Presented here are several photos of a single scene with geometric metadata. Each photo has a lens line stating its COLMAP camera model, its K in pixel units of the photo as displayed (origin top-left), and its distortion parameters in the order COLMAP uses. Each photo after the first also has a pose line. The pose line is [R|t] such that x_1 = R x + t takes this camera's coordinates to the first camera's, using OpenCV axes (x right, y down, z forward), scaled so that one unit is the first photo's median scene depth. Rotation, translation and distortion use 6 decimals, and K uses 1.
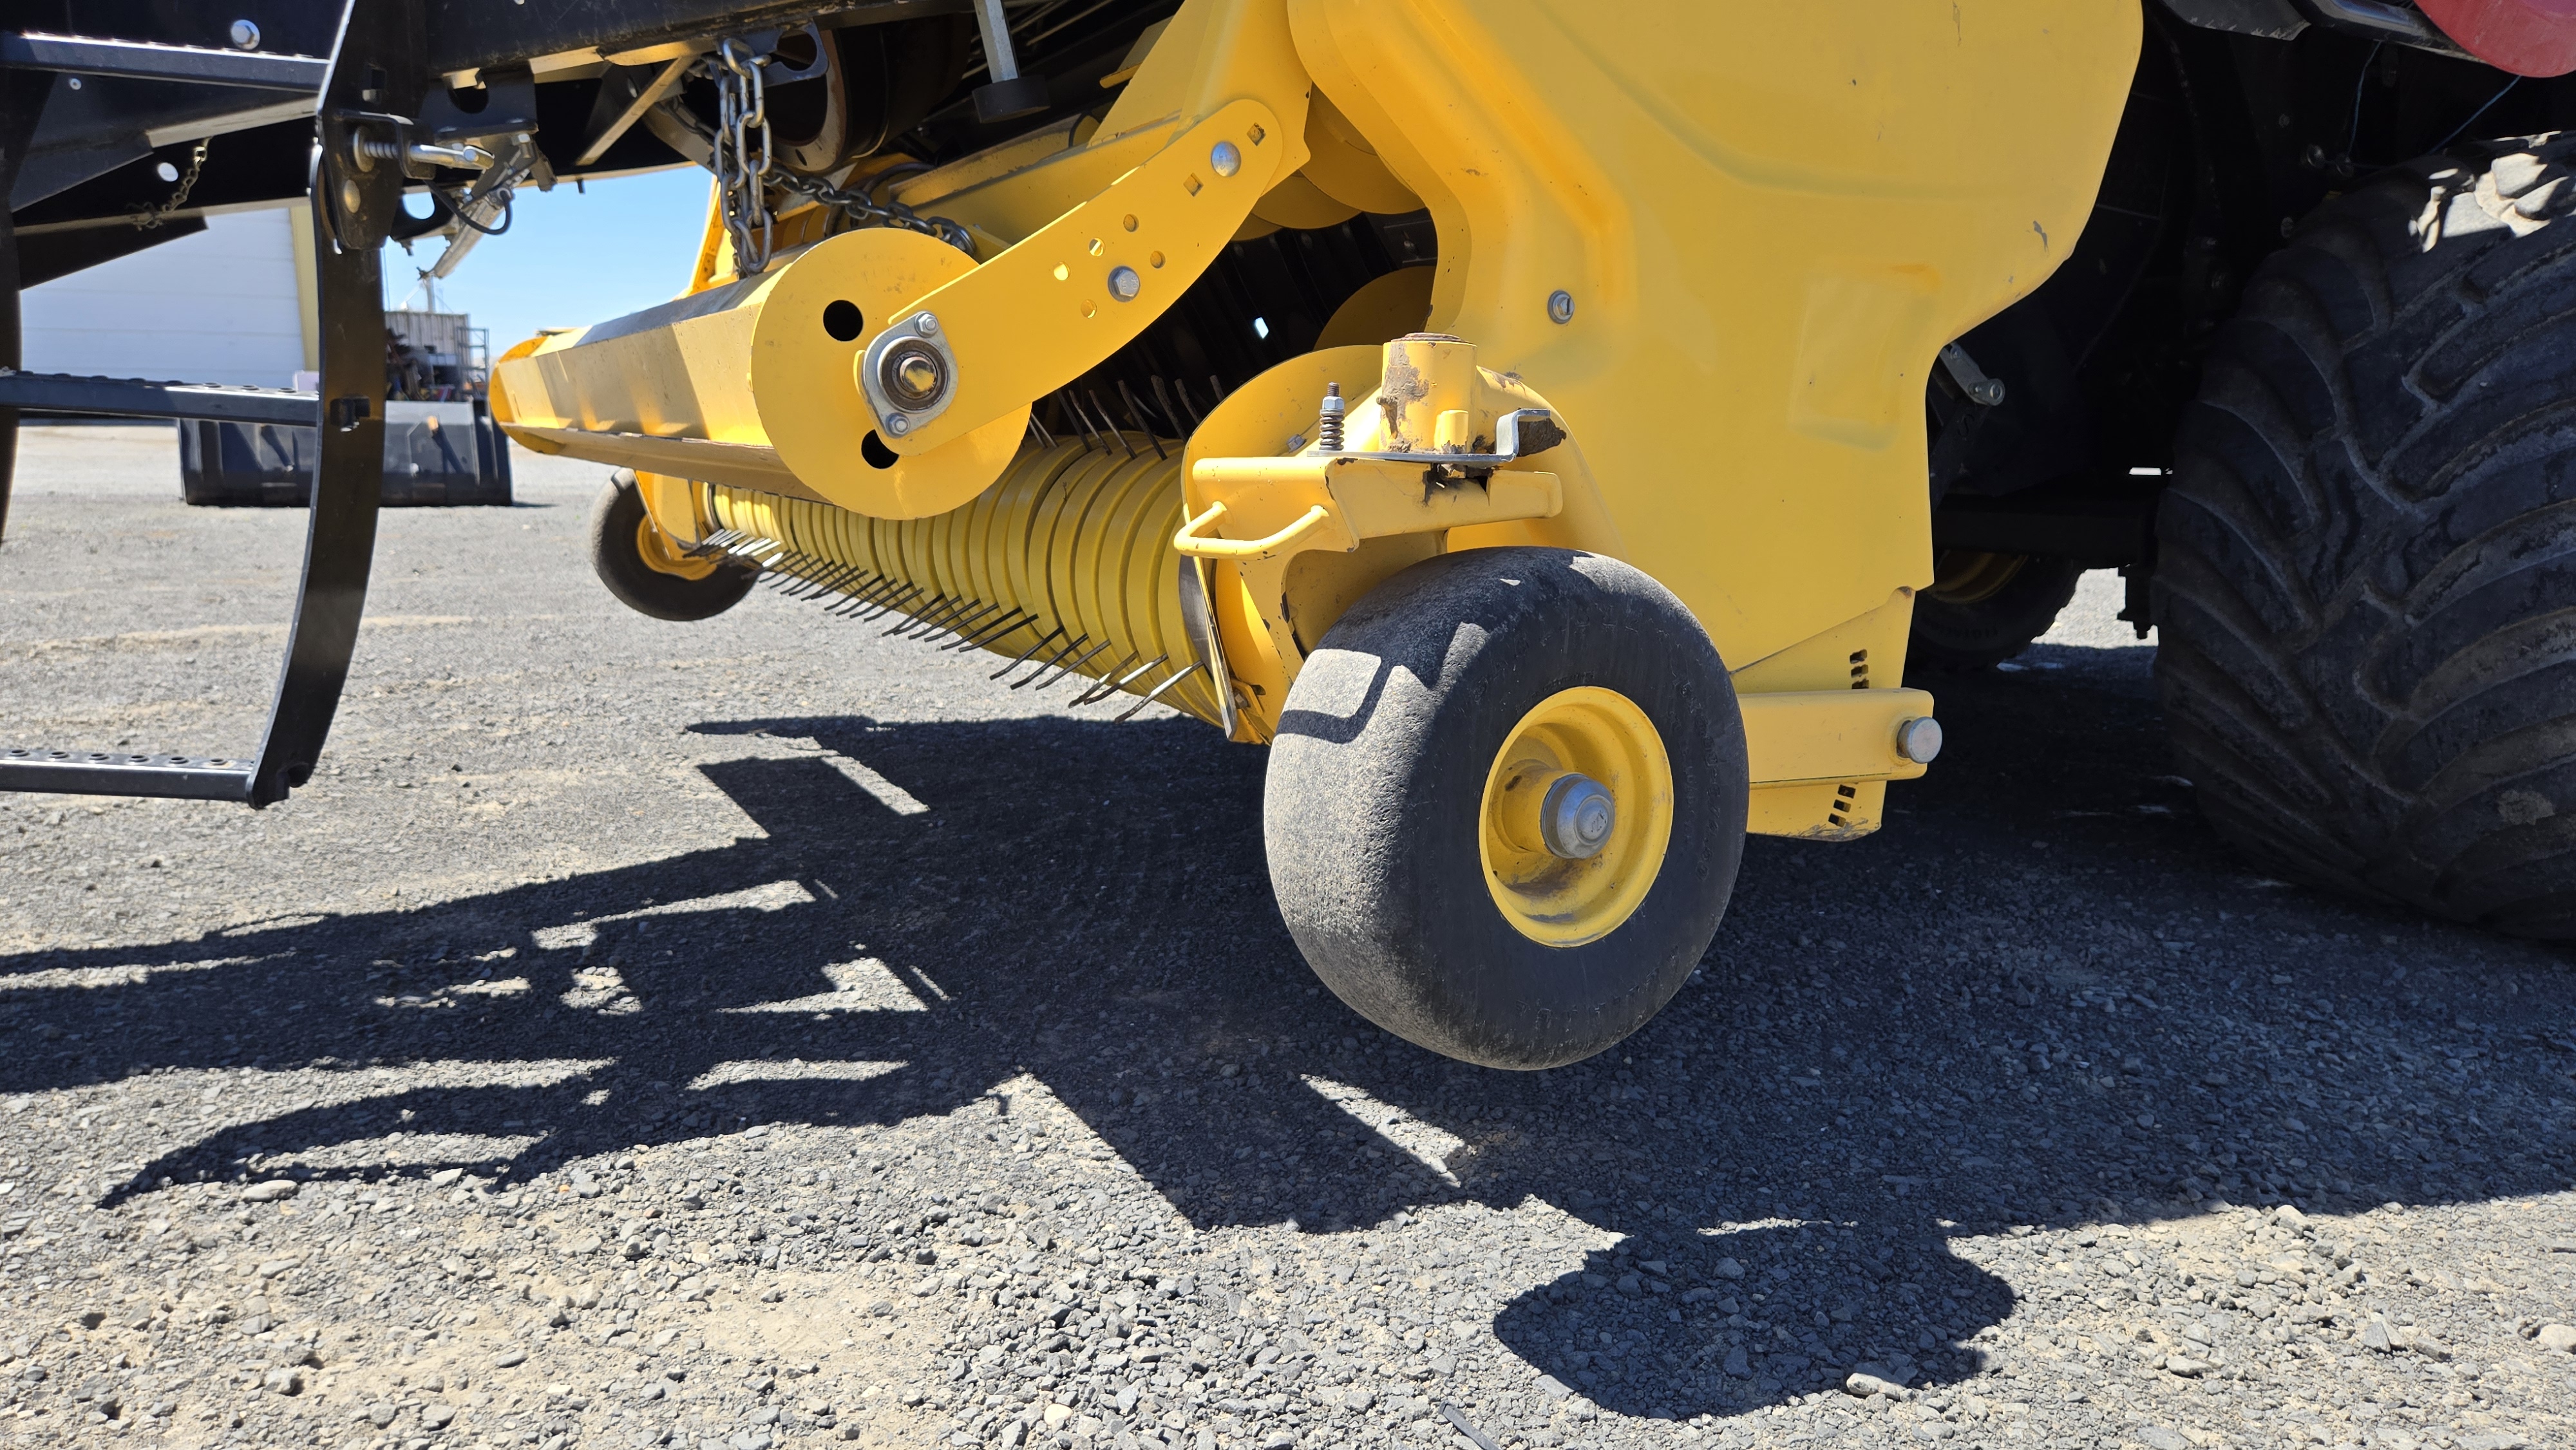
lens RADIAL K [[1751.7, 0, 1277.3], [0, 1751.7, 741.0], [0, 0, 1]] dist [0.018659, -0.001507]
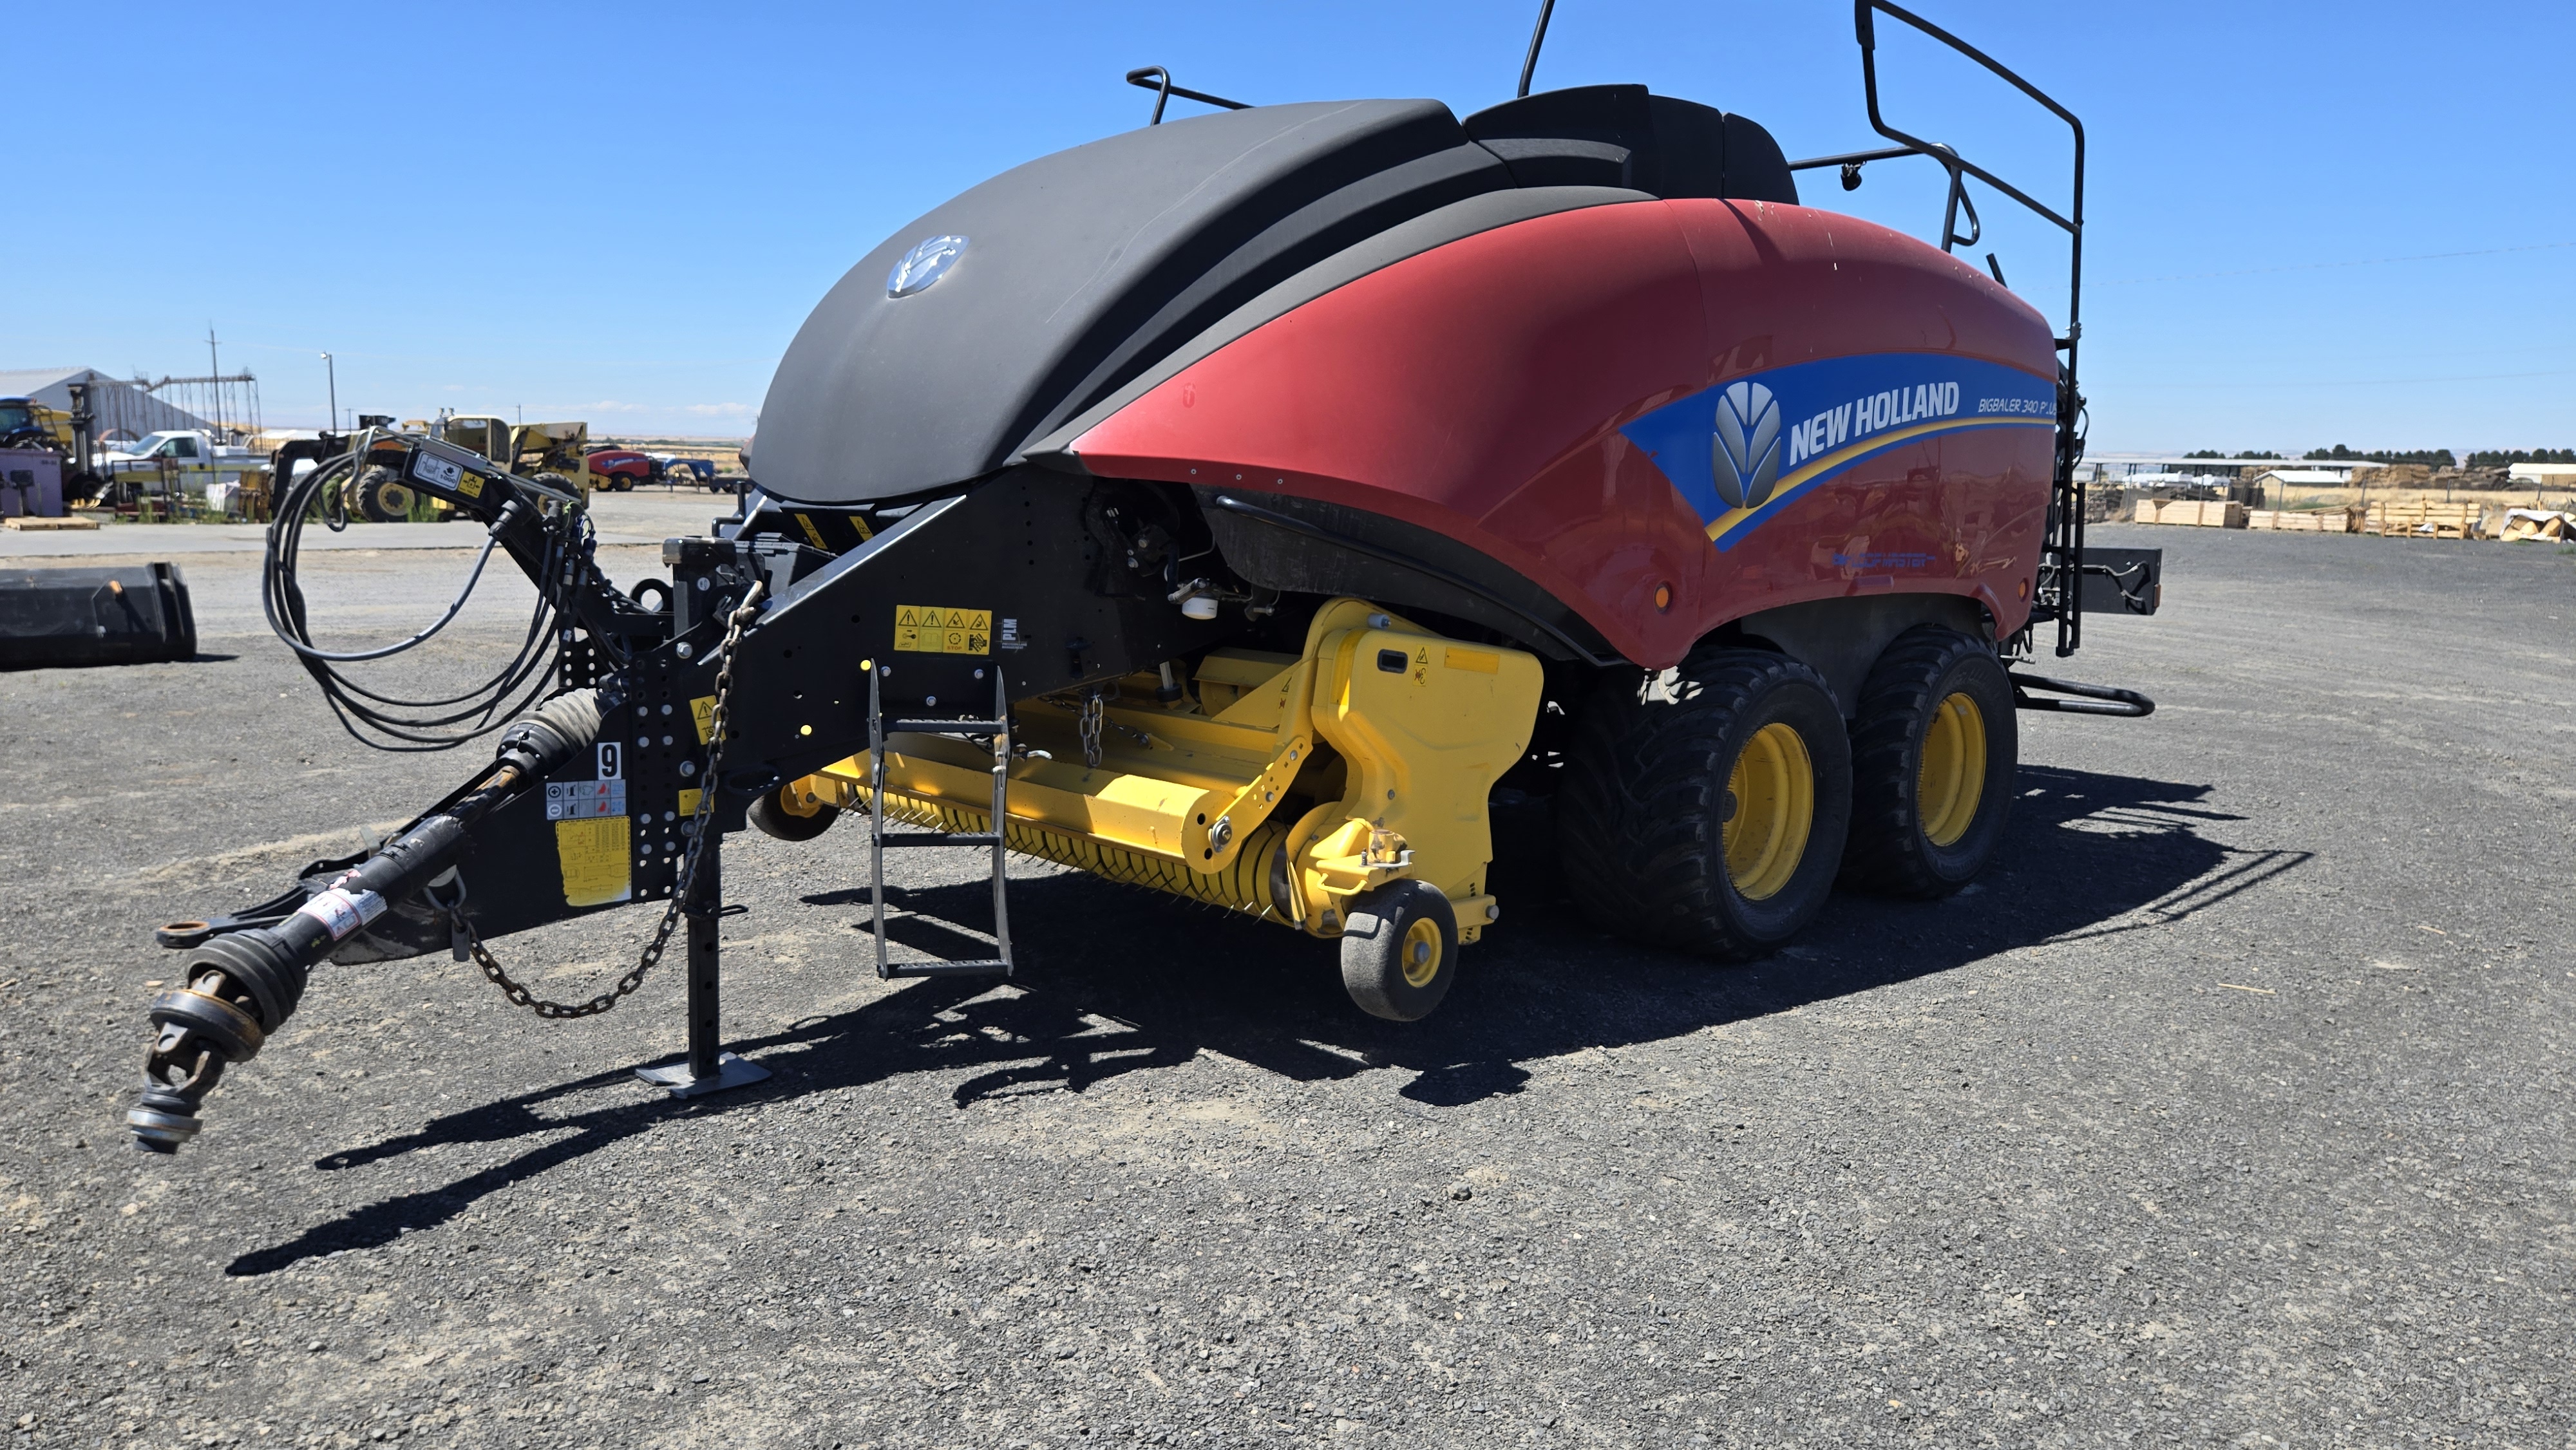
lens RADIAL K [[1751.7, 0, 1277.3], [0, 1751.7, 741.0], [0, 0, 1]] dist [0.018659, -0.001507]
pose [[0.956012, -0.038820, 0.290746, -0.963566], [0.045725, 0.998810, -0.016992, -0.289020], [-0.289740, 0.029539, 0.956649, -2.028395]]
